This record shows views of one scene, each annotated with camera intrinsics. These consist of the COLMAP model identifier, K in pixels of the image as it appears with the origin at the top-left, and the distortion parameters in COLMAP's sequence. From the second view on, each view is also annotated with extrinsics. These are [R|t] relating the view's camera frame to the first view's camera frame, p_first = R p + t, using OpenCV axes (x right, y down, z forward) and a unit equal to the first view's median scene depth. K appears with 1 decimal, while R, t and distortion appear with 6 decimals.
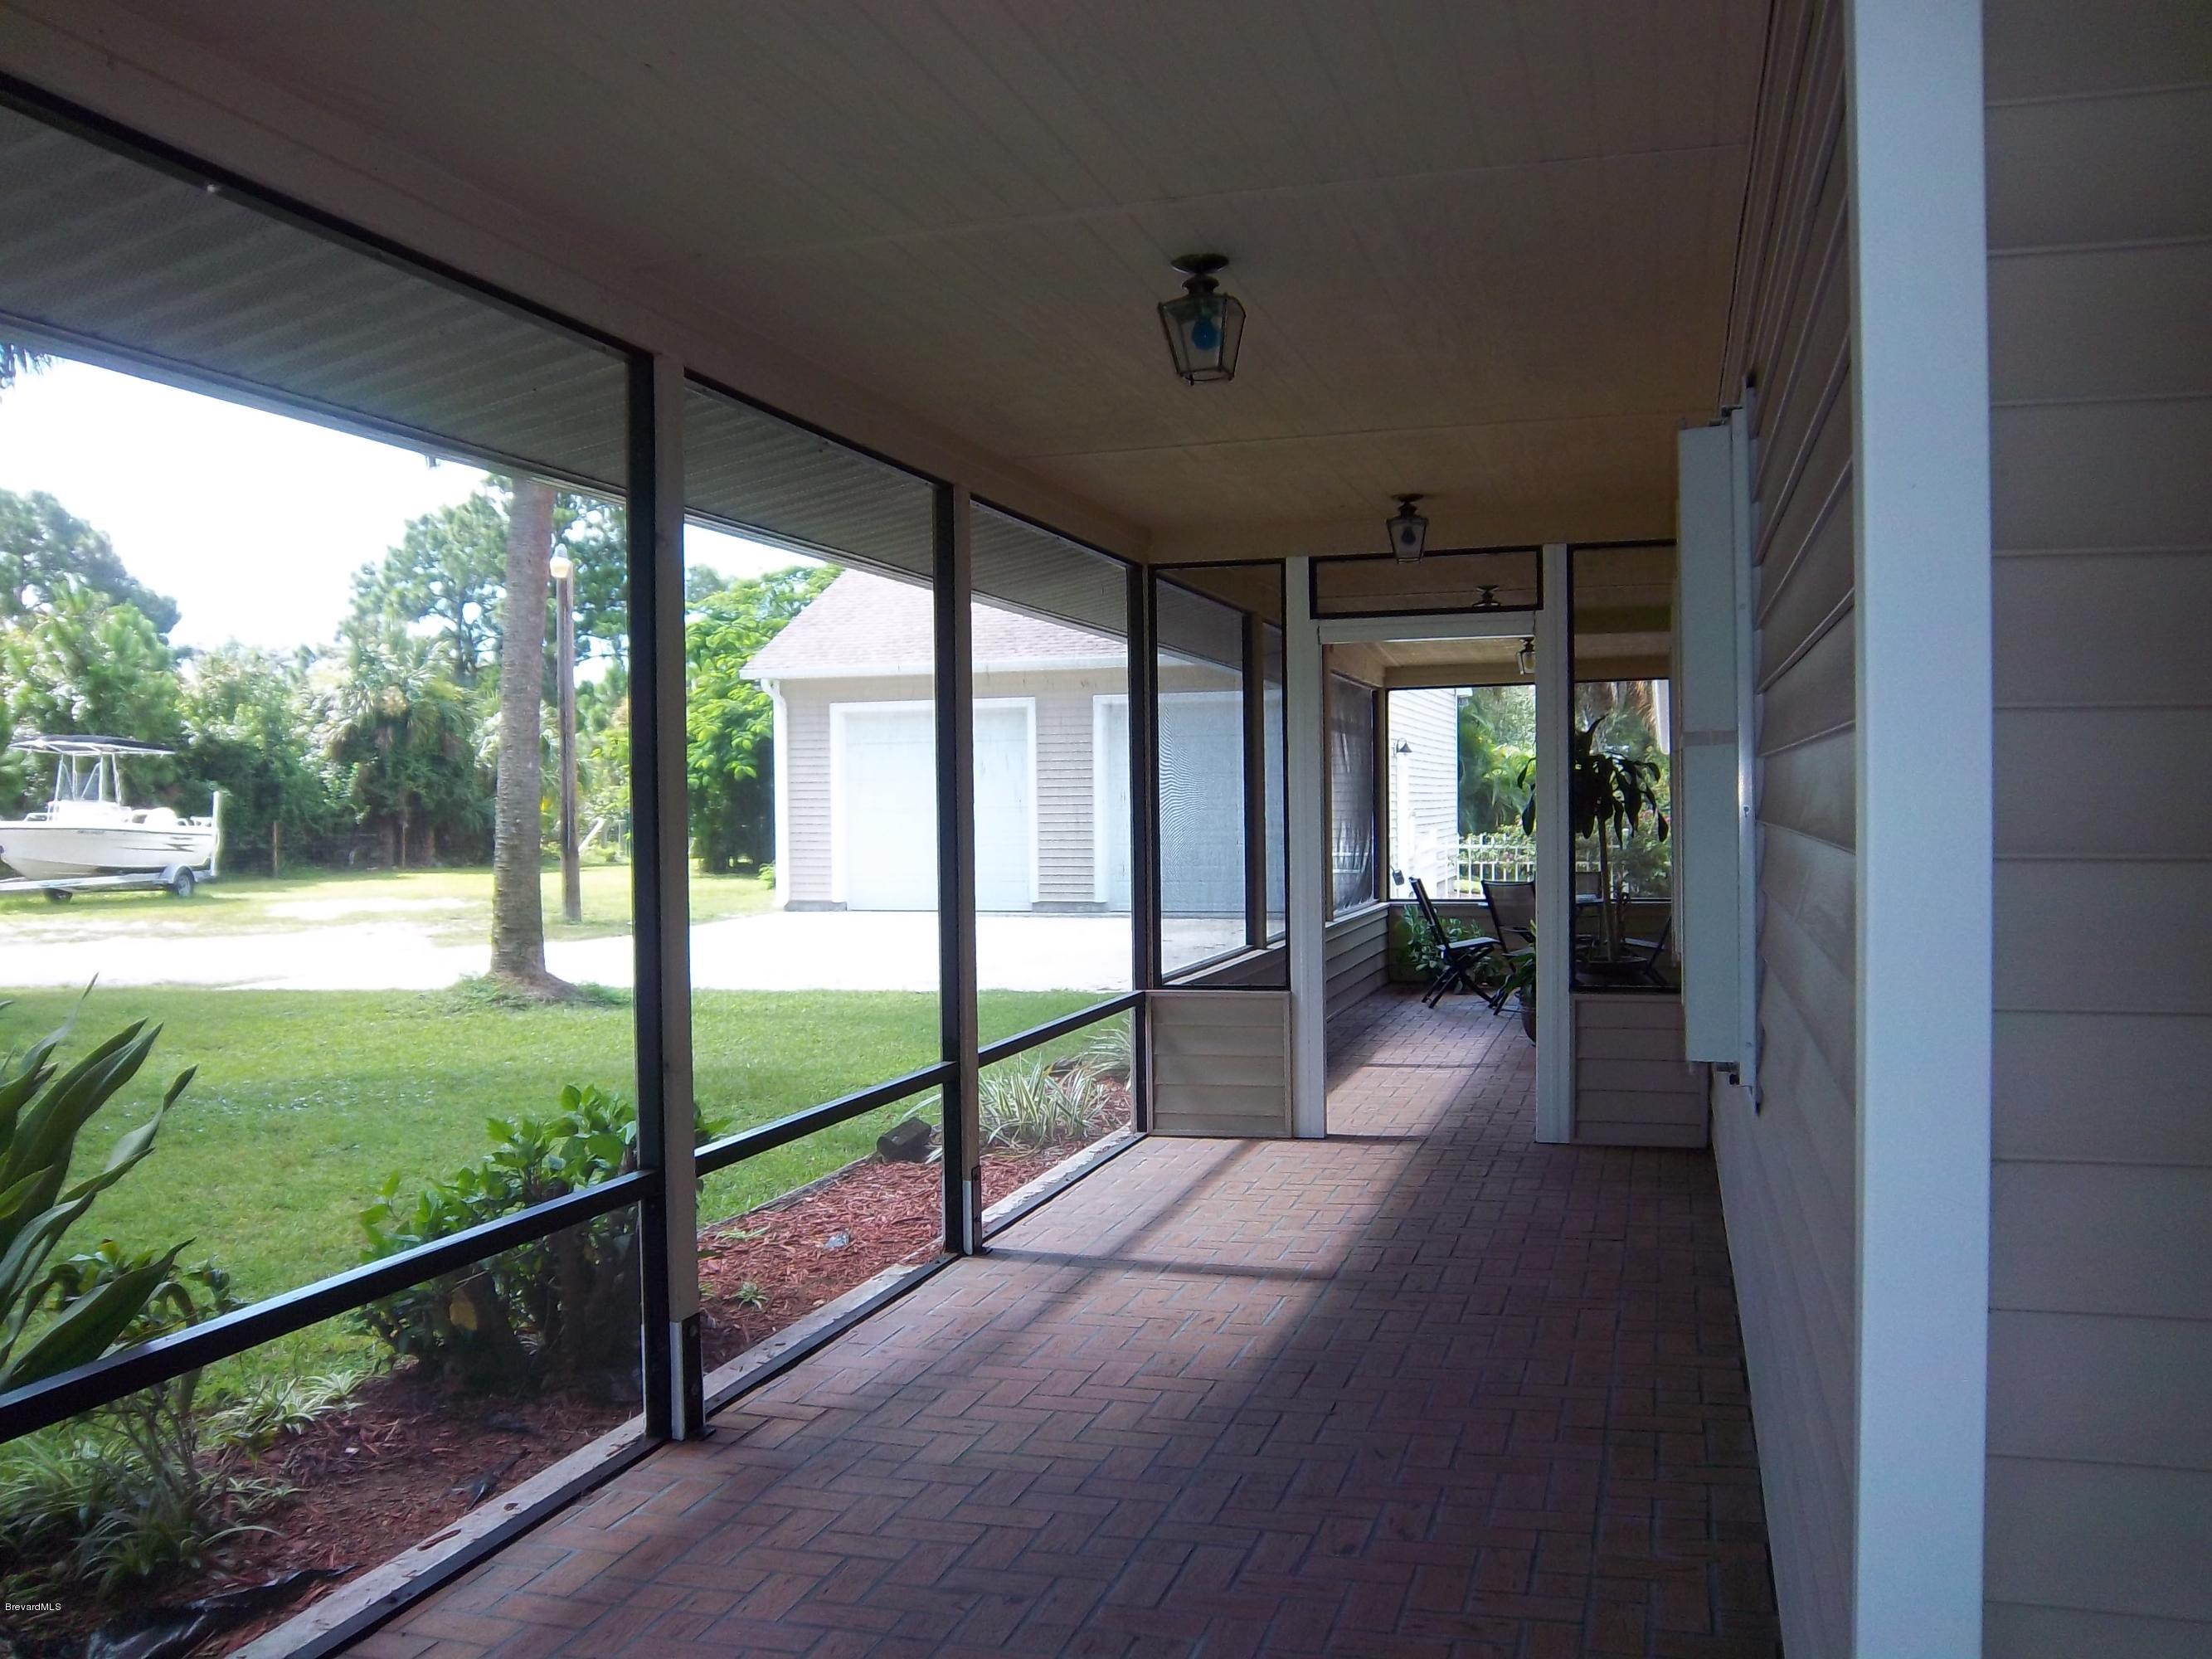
lens RADIAL K [[1873.2, 0, 1101.5], [0, 1873.2, 827.1], [0, 0, 1]] dist [-0.015039, -0.014386]
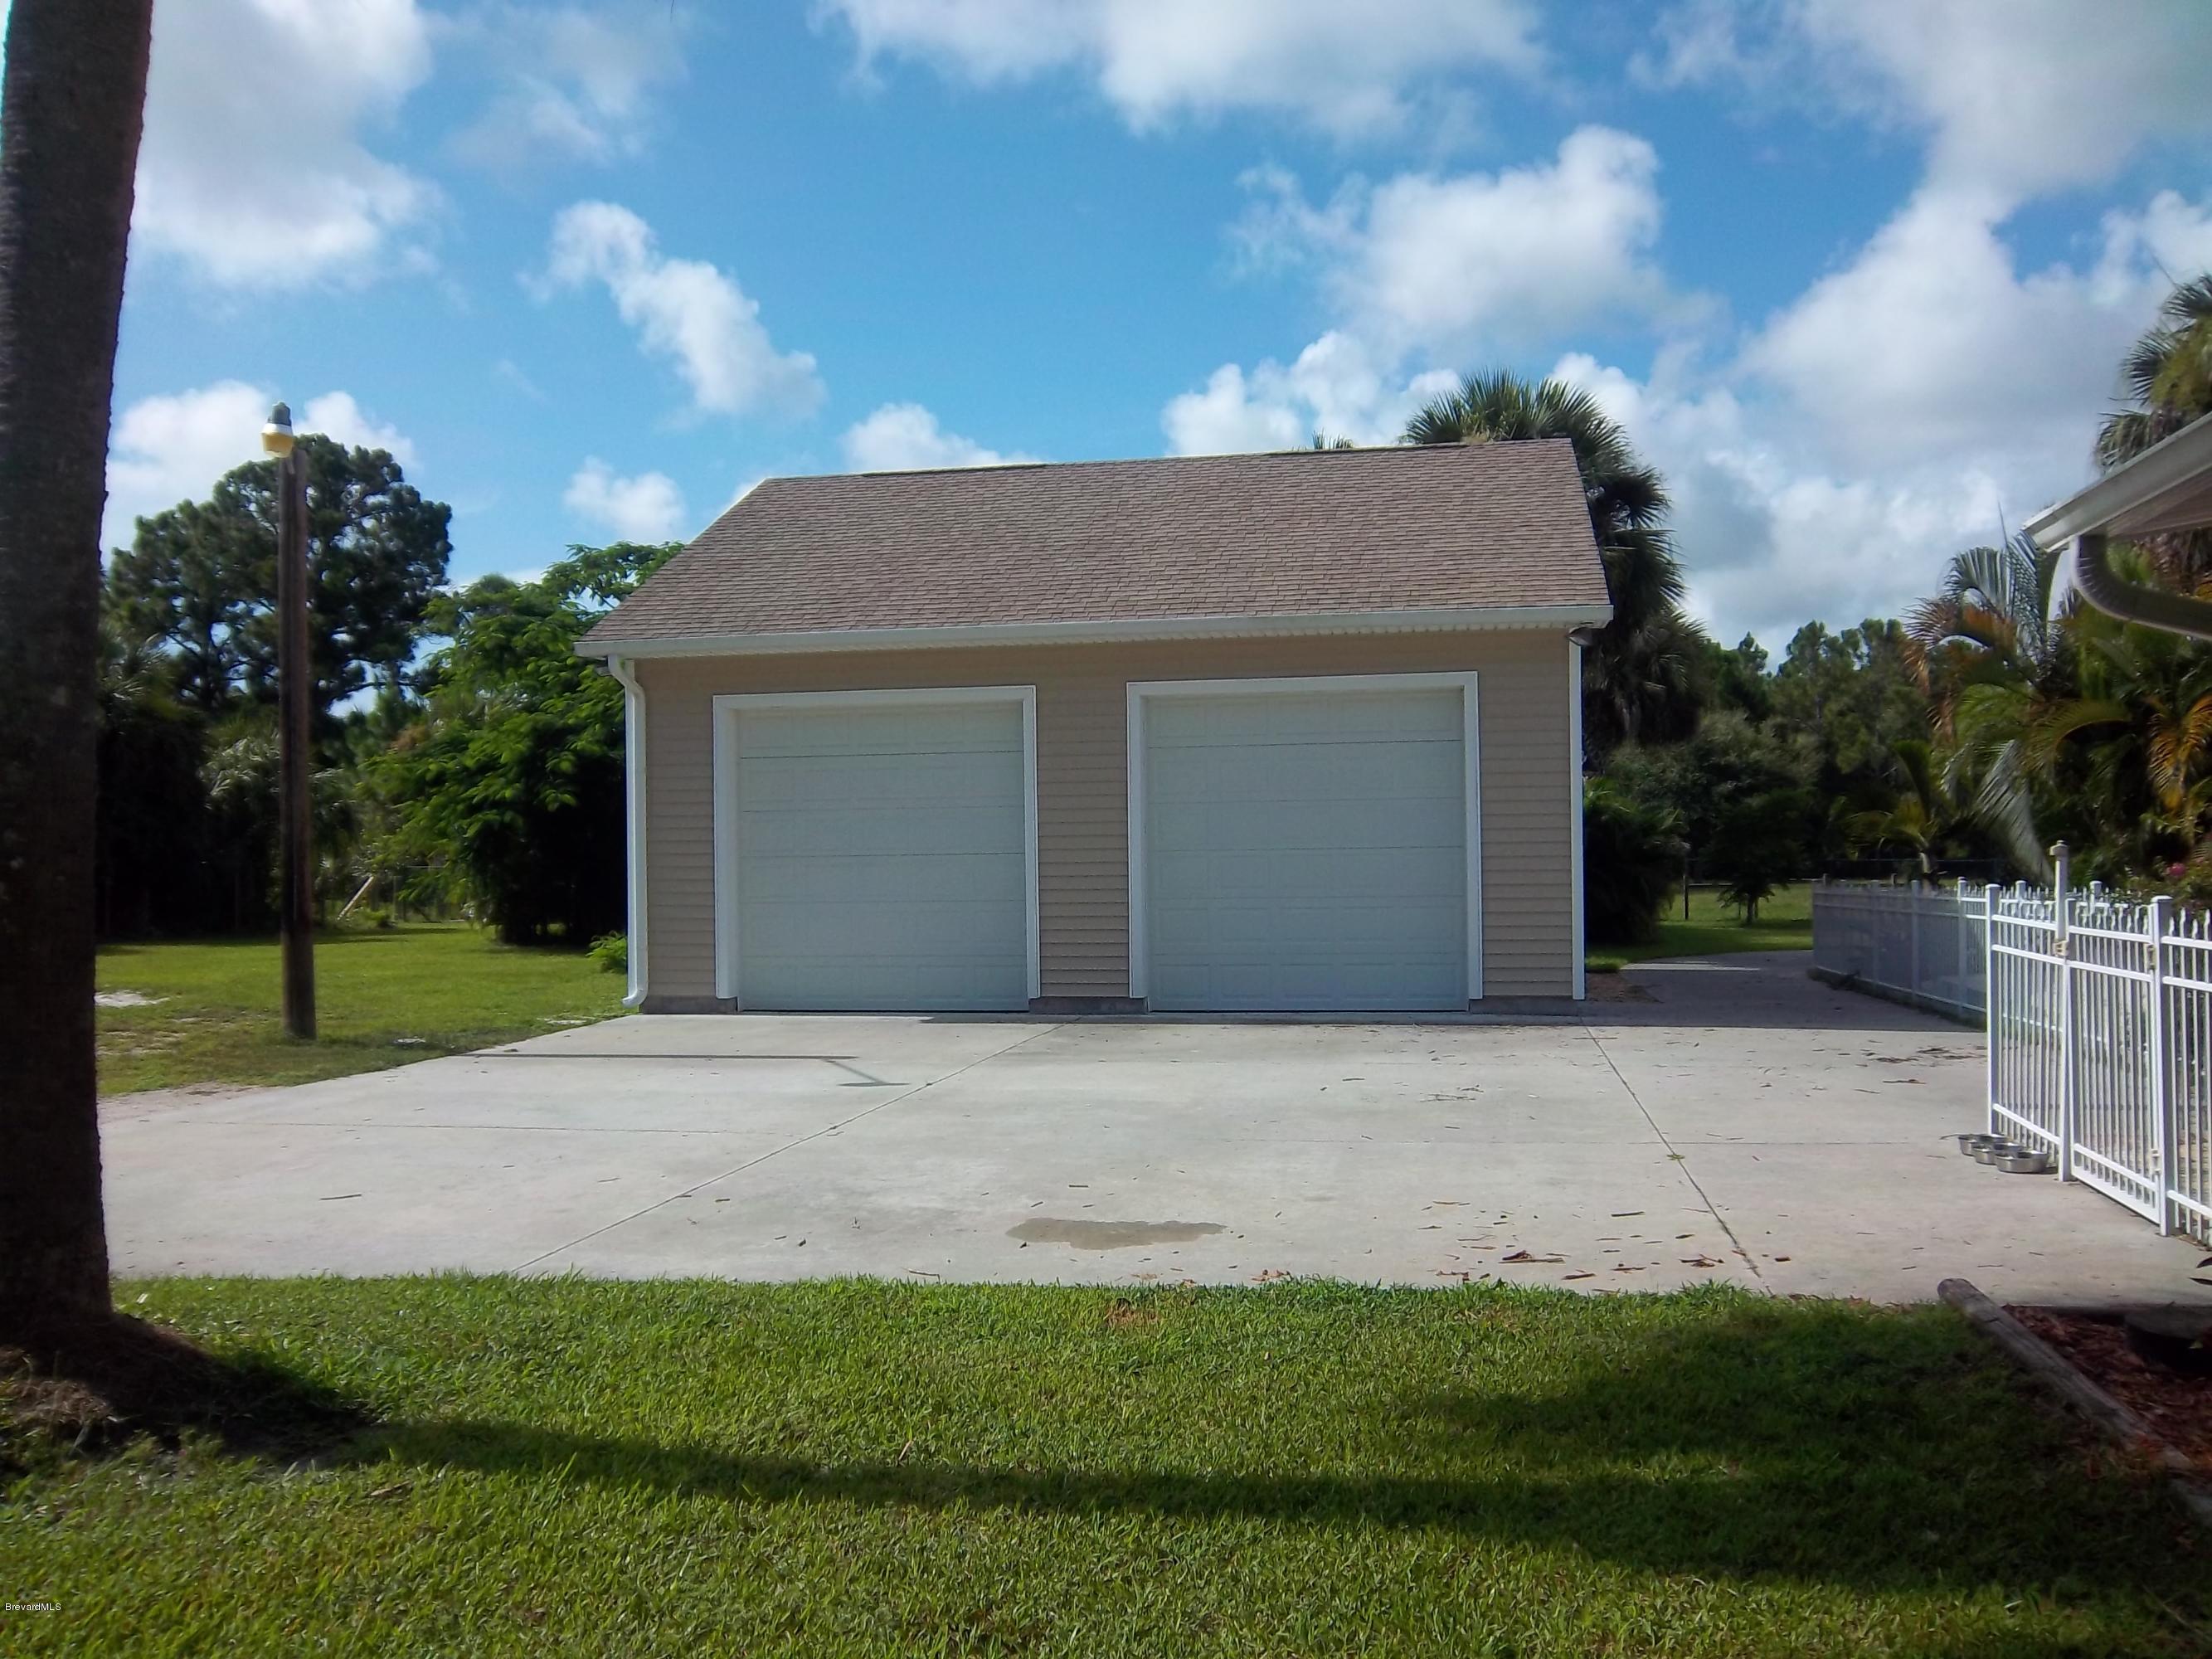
lens RADIAL K [[1873.2, 0, 1114.3], [0, 1873.2, 835.7], [0, 0, 1]] dist [-0.015039, -0.014386]
pose [[0.993685, 0.007009, 0.111983, -0.029559], [-0.003872, 0.999595, -0.028204, 0.000528], [-0.112135, 0.027592, 0.993310, 0.126033]]
